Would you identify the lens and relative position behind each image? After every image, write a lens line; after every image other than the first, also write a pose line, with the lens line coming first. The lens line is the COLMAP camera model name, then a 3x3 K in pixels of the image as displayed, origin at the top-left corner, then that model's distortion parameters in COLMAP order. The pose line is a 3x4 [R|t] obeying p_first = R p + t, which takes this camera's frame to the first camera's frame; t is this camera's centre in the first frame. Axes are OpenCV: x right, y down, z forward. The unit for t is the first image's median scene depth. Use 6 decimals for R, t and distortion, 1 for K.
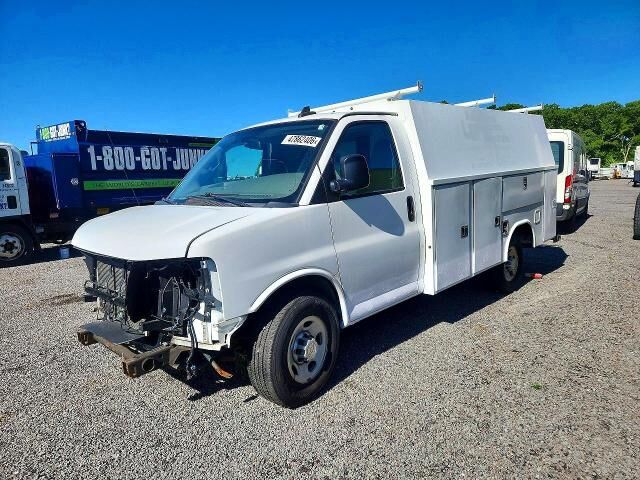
lens RADIAL K [[502.5, 0, 332.5], [0, 502.5, 241.1], [0, 0, 1]] dist [0.001206, 0.000015]
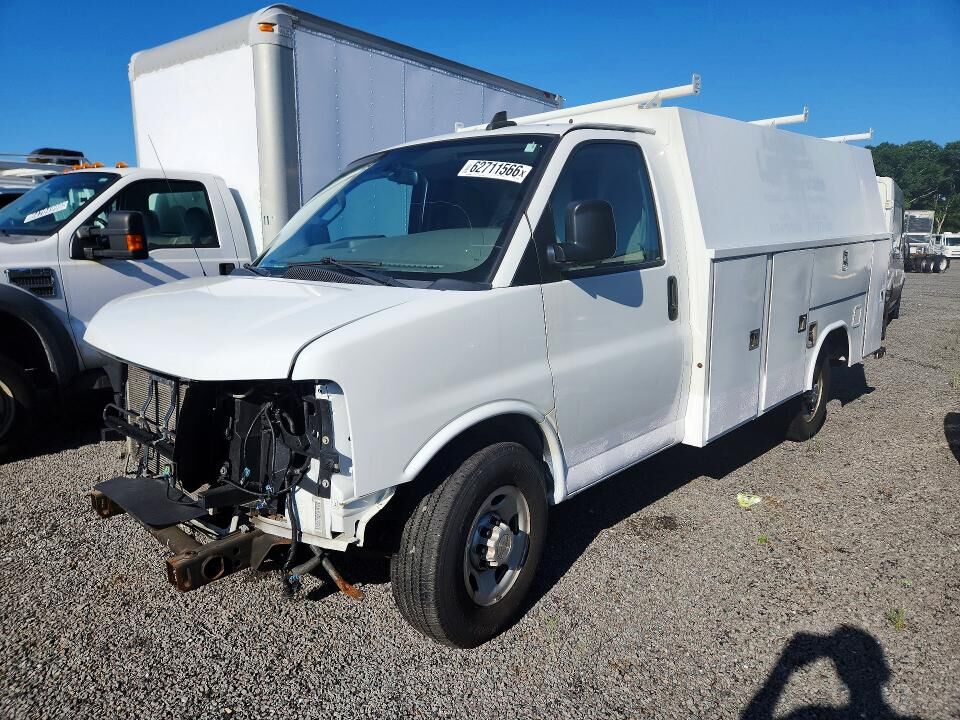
lens RADIAL K [[750.8, 0, 480.0], [0, 750.8, 360.0], [0, 0, 1]] dist [0.000076, -0.001876]
pose [[0.999193, 0.038248, -0.012284, -0.062091], [-0.037822, 0.998731, 0.033267, -0.016611], [0.013541, -0.032776, 0.999371, 0.161004]]
